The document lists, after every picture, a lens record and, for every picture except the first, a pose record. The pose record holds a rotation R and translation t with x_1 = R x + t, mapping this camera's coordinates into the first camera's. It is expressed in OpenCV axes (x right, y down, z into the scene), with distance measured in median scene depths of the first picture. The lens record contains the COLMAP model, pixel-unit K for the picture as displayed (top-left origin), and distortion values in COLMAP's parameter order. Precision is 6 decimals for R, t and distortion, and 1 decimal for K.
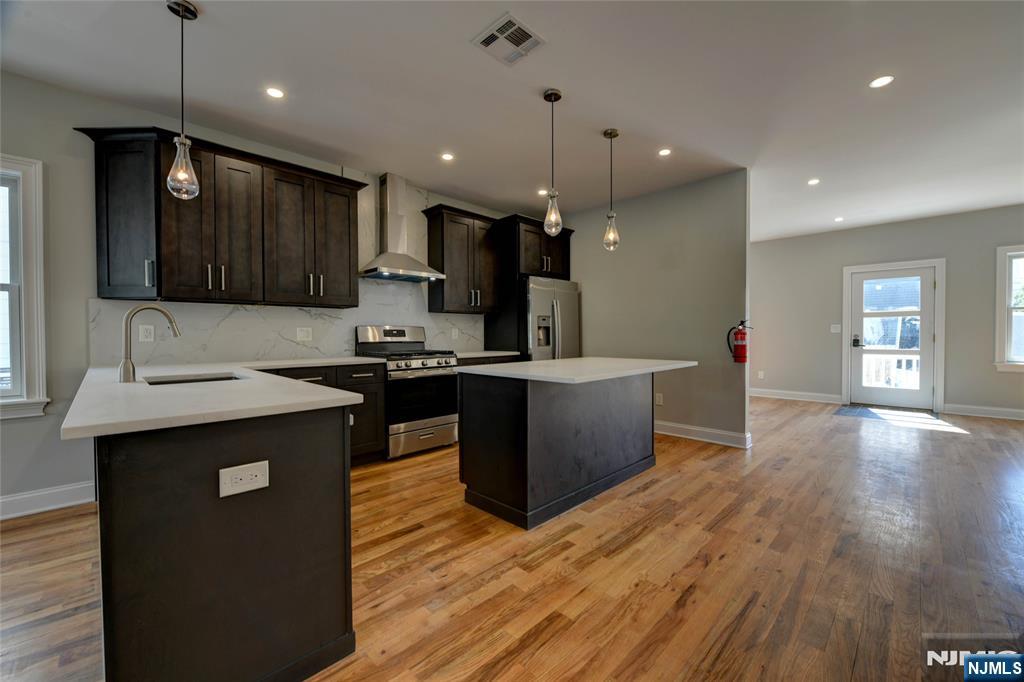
lens RADIAL K [[405.8, 0, 516.9], [0, 405.8, 339.3], [0, 0, 1]] dist [-0.010144, -0.000482]
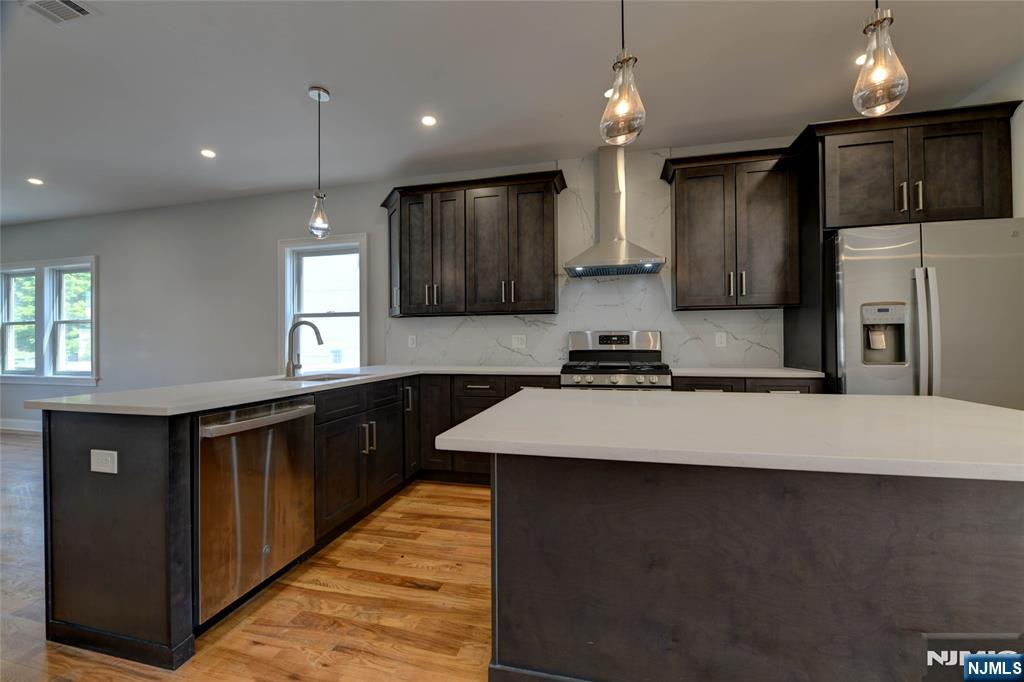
lens RADIAL K [[405.8, 0, 511.6], [0, 405.8, 339.1], [0, 0, 1]] dist [-0.010144, -0.000482]
pose [[0.513023, -0.007001, -0.858346, 0.374212], [-0.005245, 0.999923, -0.011290, -0.007871], [0.858359, 0.010294, 0.512947, 0.527856]]
